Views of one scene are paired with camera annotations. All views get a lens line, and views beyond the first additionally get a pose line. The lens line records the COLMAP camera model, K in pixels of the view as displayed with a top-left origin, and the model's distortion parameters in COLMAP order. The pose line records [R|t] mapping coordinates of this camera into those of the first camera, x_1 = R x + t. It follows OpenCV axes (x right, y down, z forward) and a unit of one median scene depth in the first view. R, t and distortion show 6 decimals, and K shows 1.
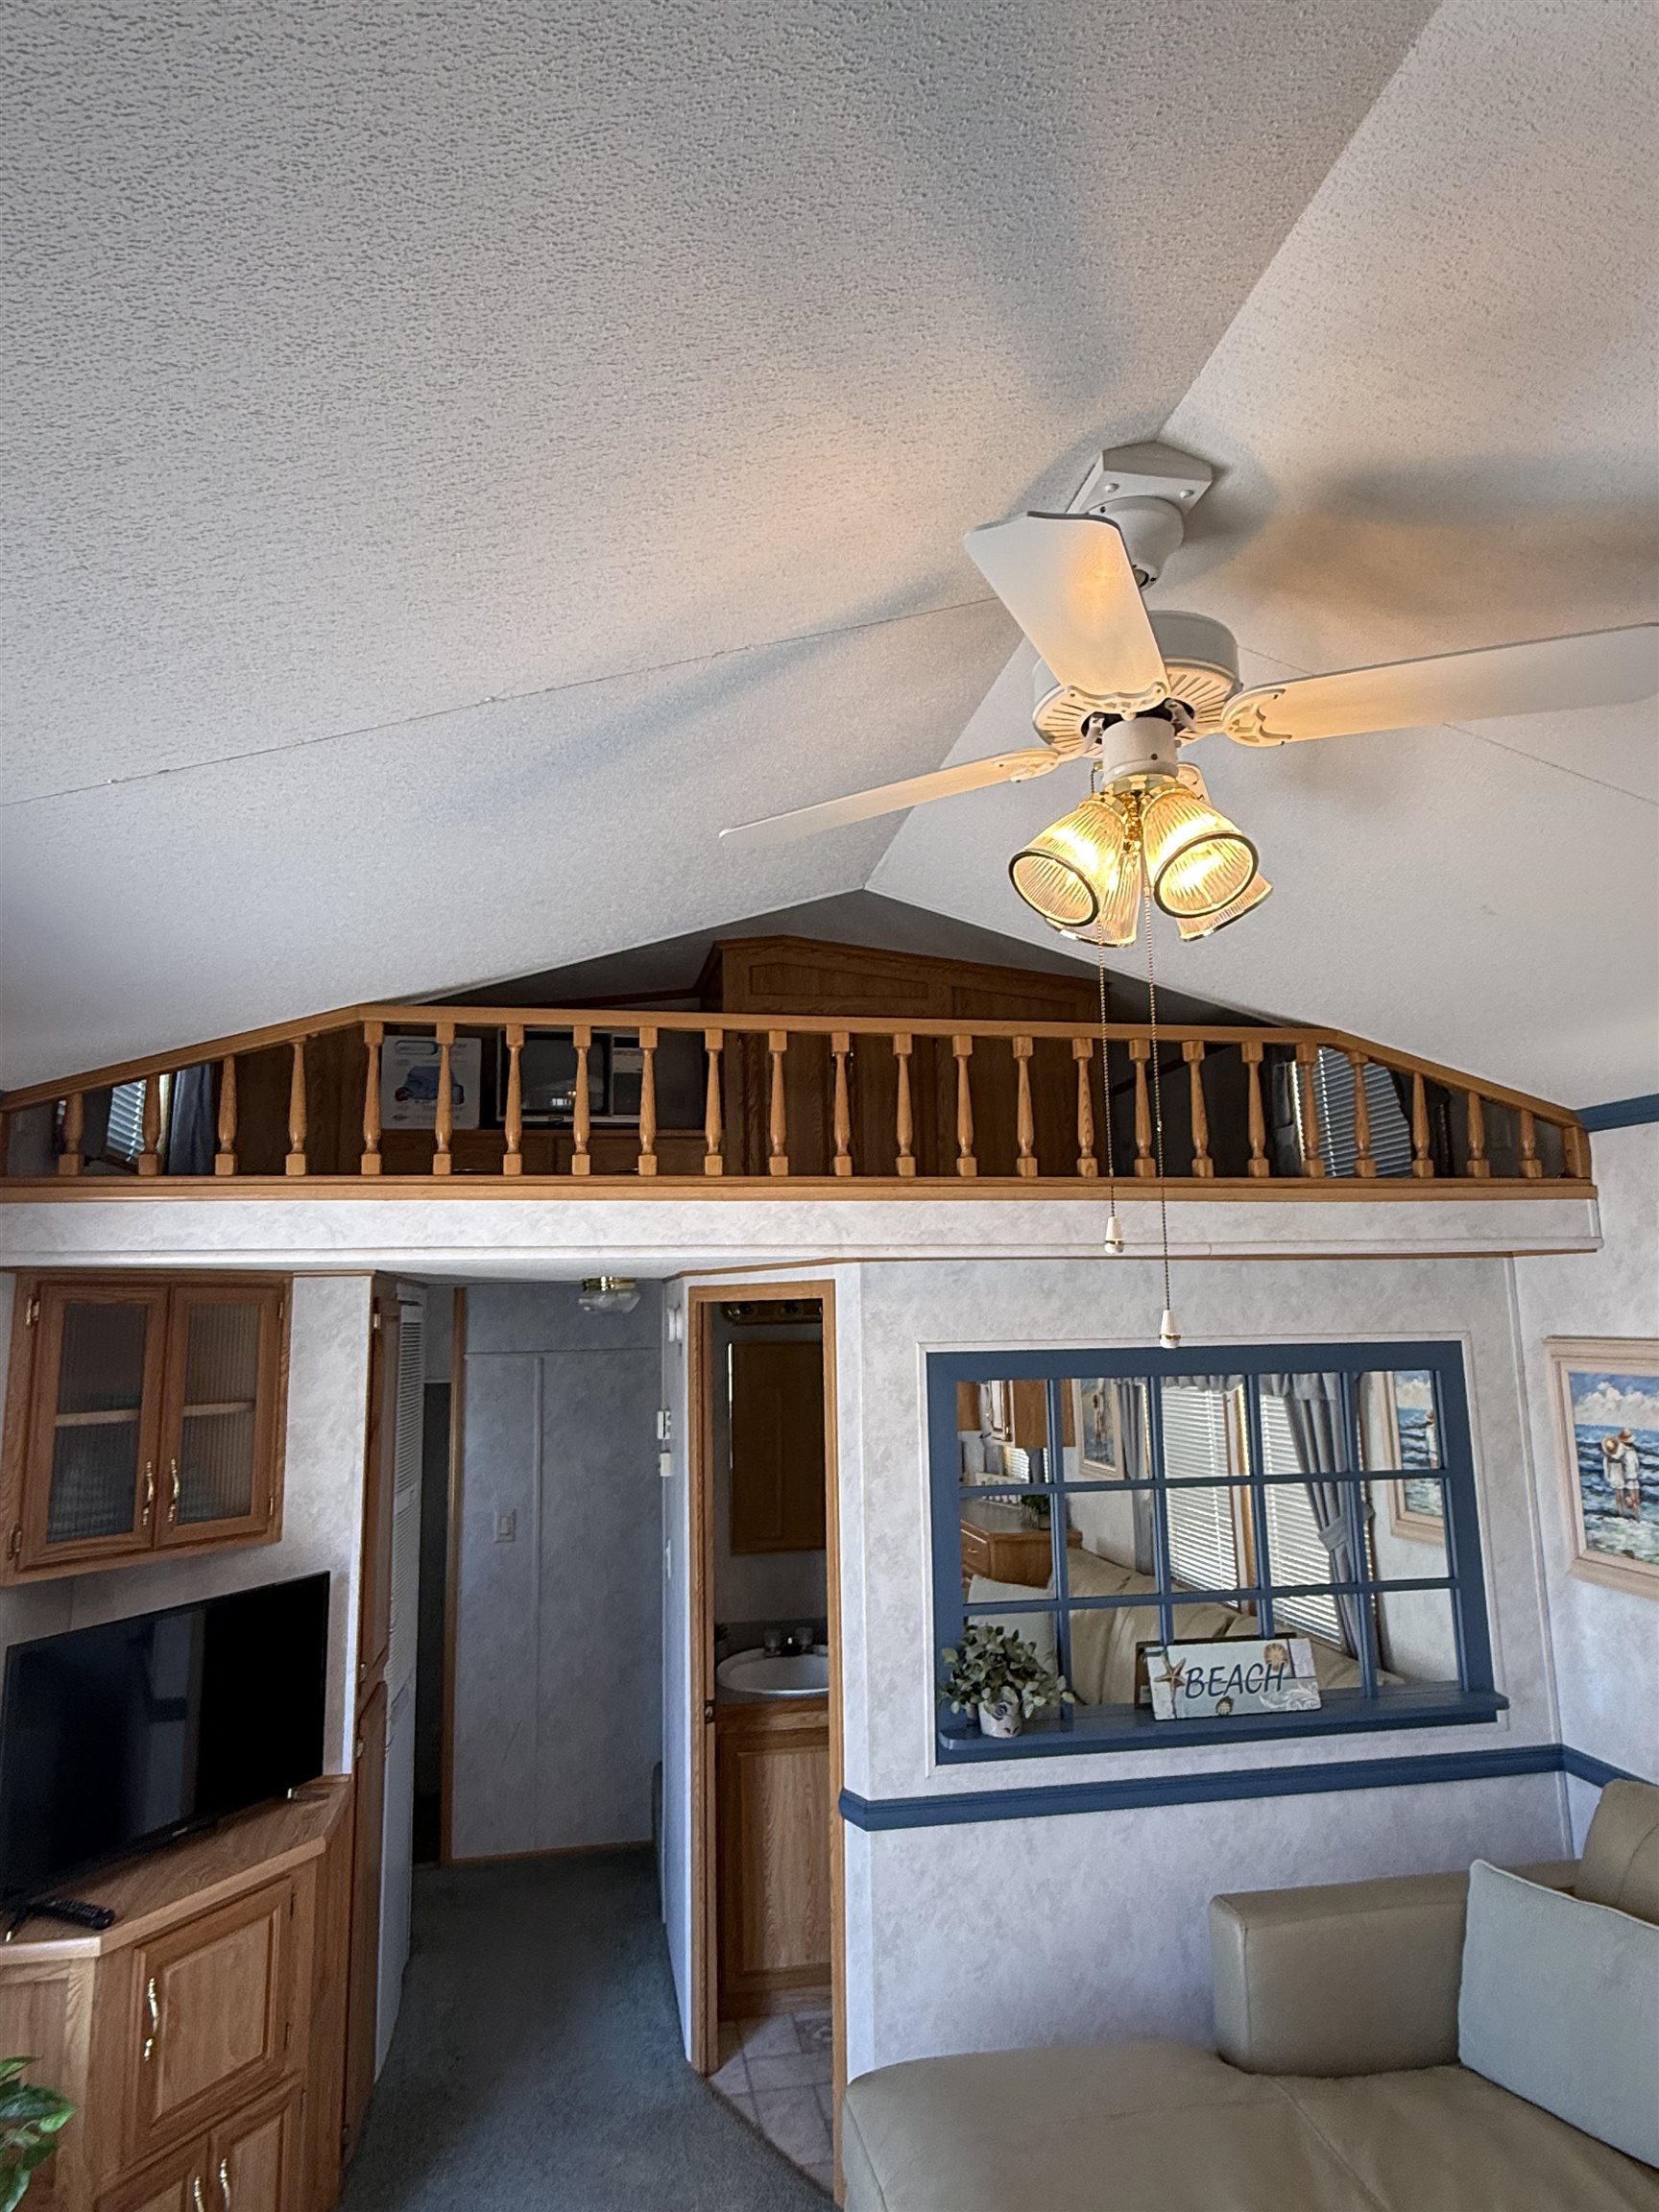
lens RADIAL K [[1309.8, 0, 816.0], [0, 1309.8, 1103.2], [0, 0, 1]] dist [-0.001425, 0.003286]
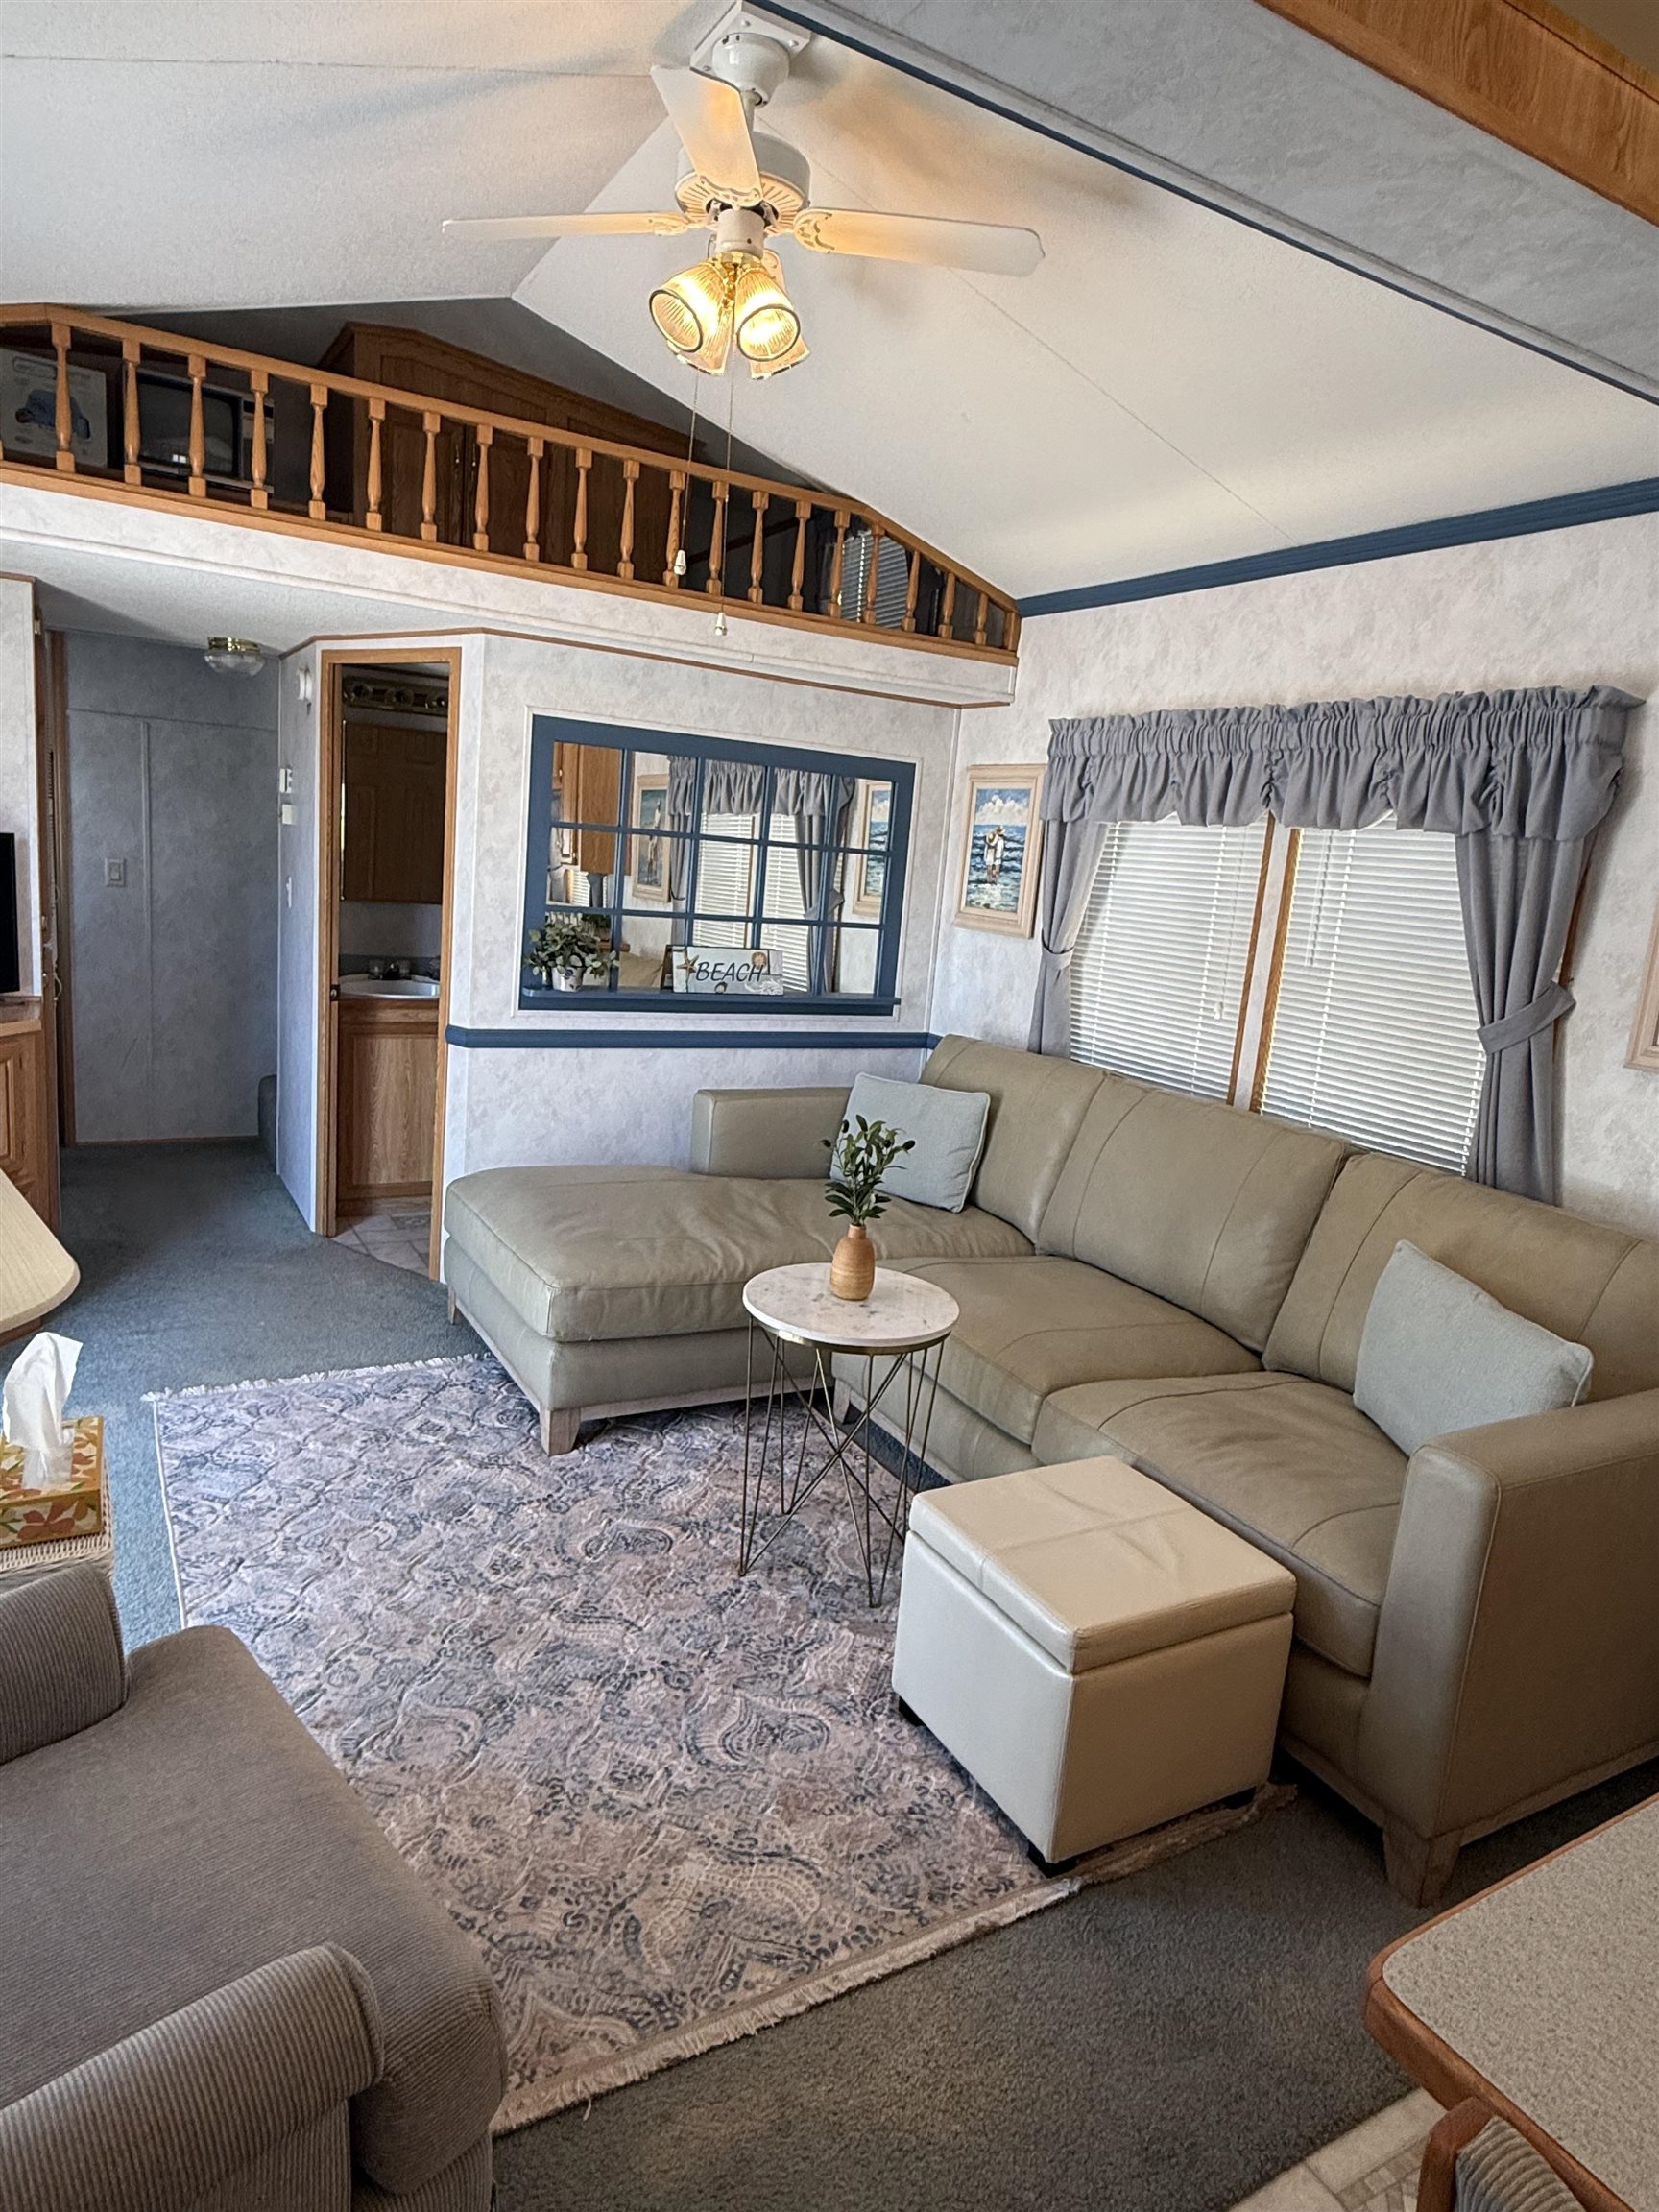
lens RADIAL K [[1309.8, 0, 826.2], [0, 1309.8, 1095.6], [0, 0, 1]] dist [-0.001425, 0.003286]
pose [[0.938699, 0.032881, 0.343167, -0.076466], [-0.150691, 0.934441, 0.322666, 0.082379], [-0.310059, -0.354598, 0.882113, -0.372675]]
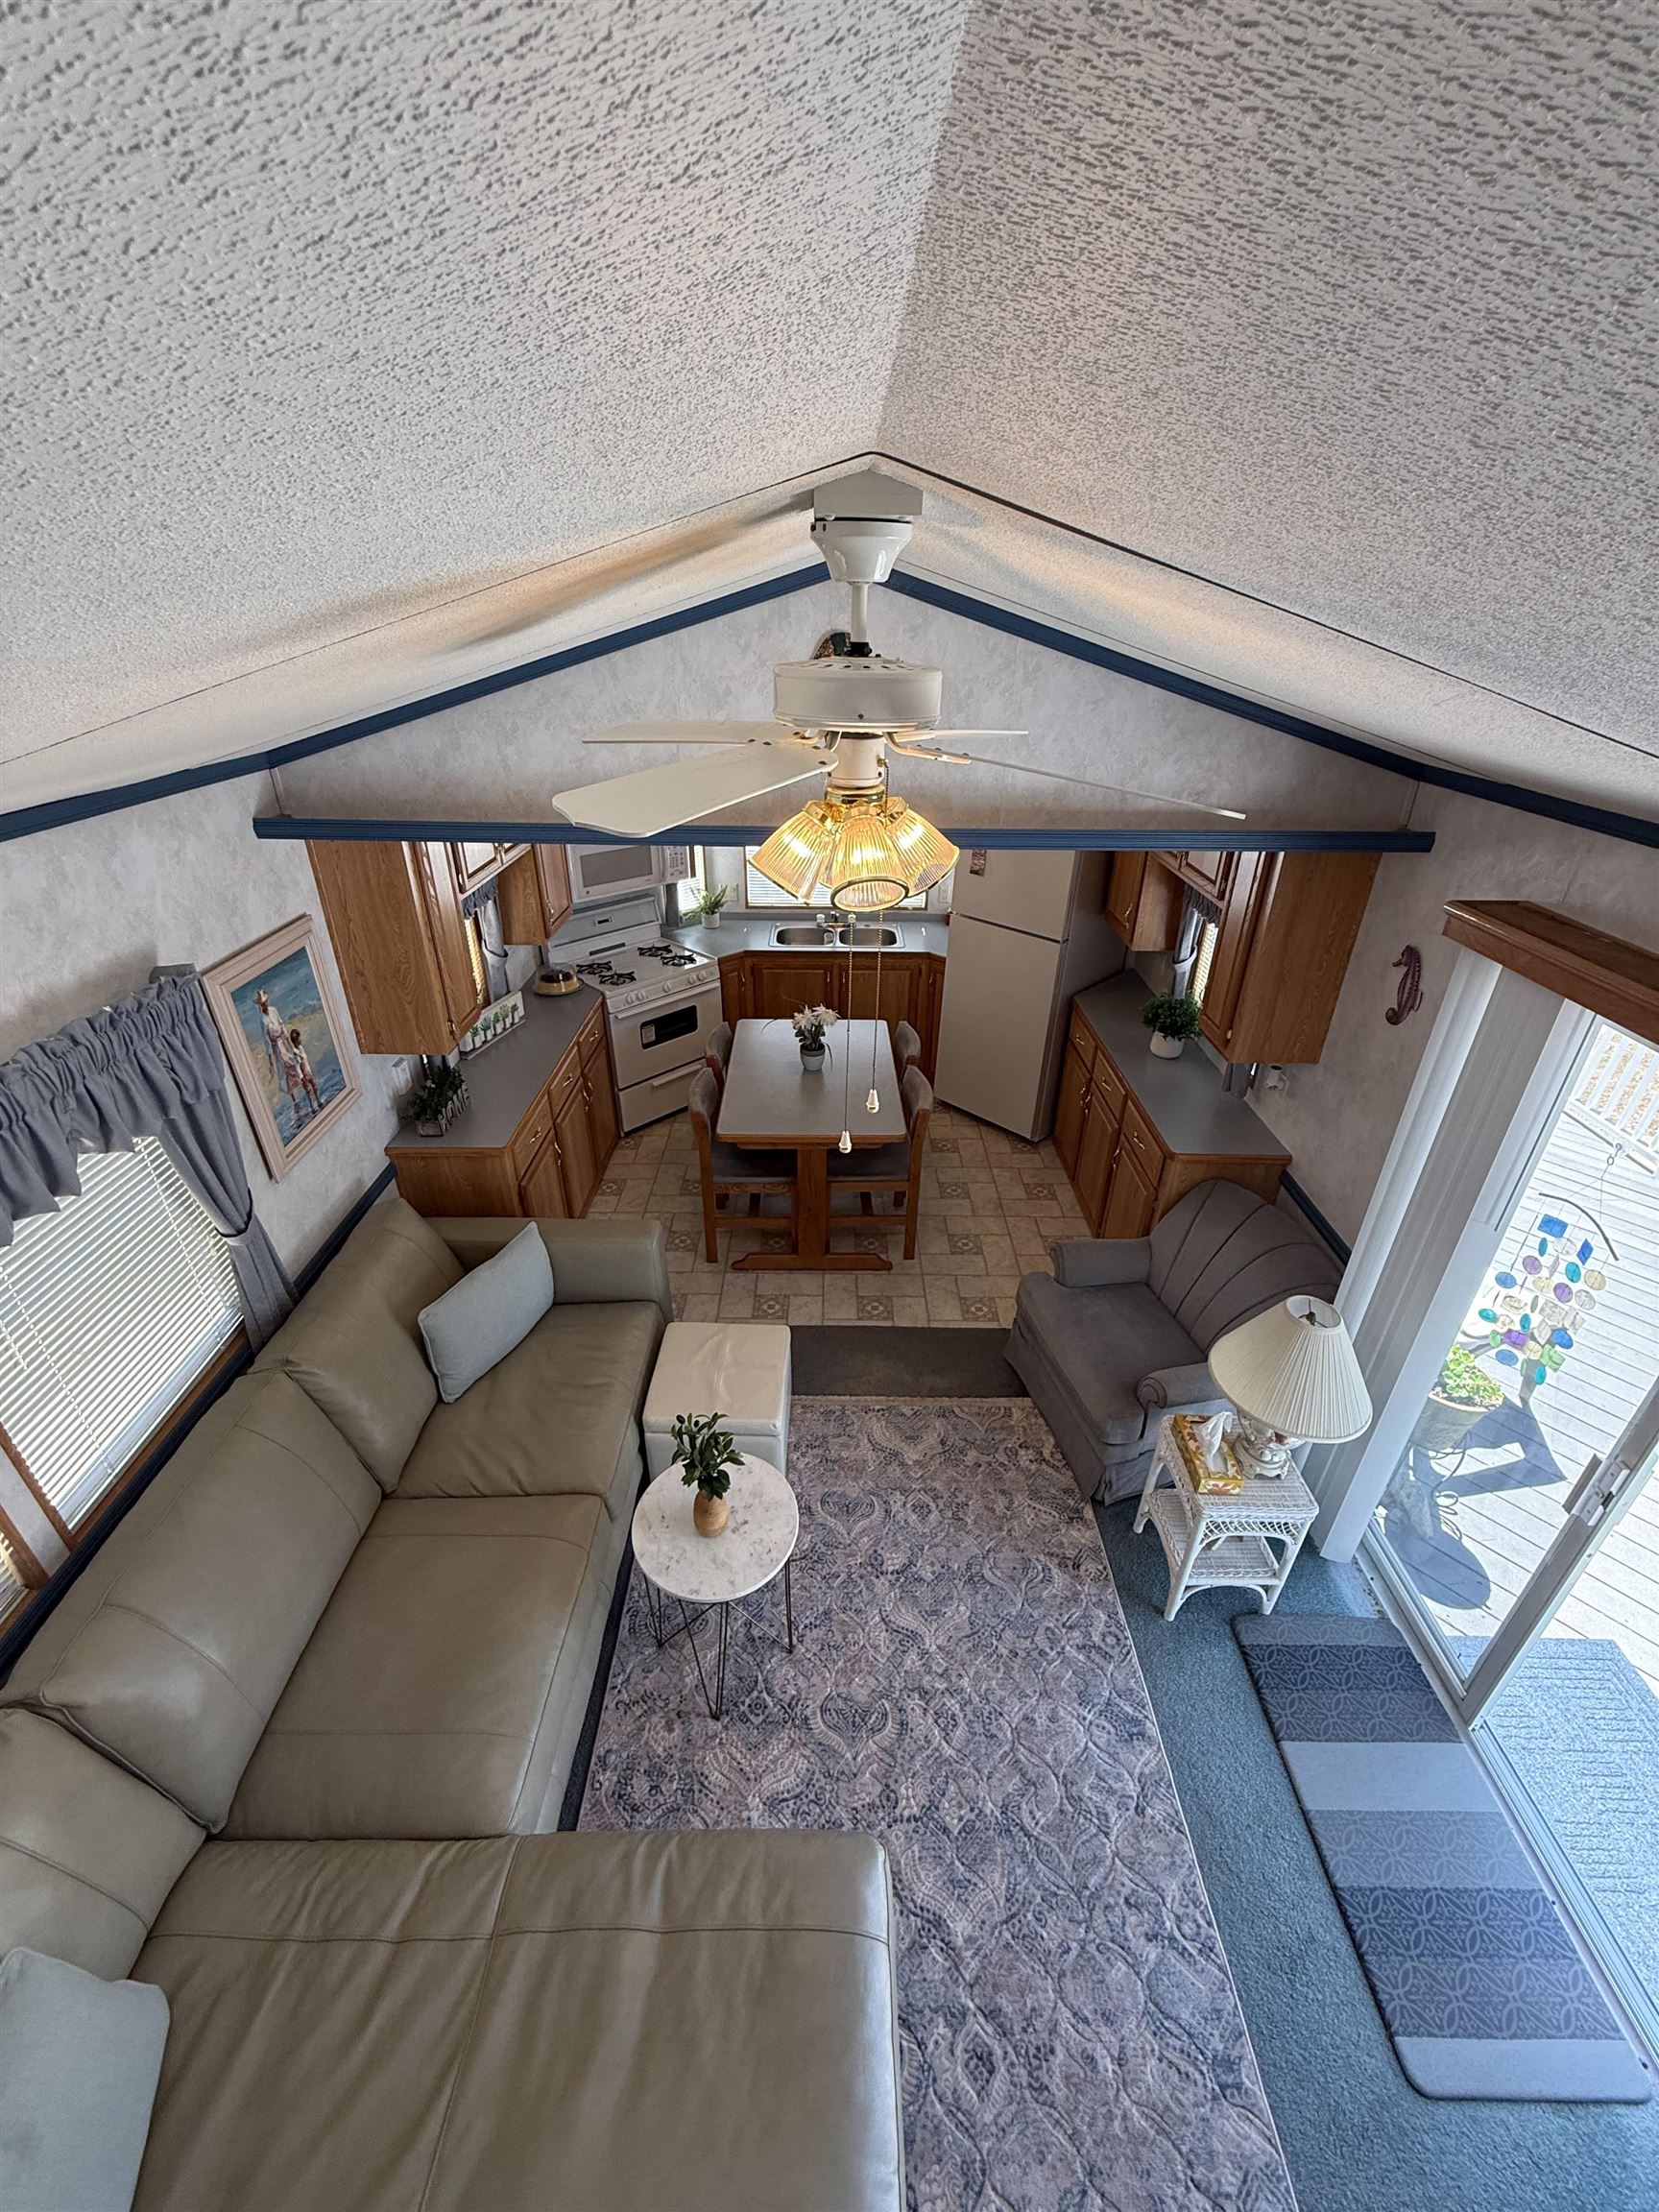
lens RADIAL K [[878.8, 0, 833.0], [0, 878.8, 1109.2], [0, 0, 1]] dist [0.003141, 0.000258]
pose [[-0.984267, -0.077756, 0.158661, 0.052124], [-0.018182, 0.937770, 0.346780, -0.117346], [-0.175752, 0.338439, -0.924430, 0.941598]]
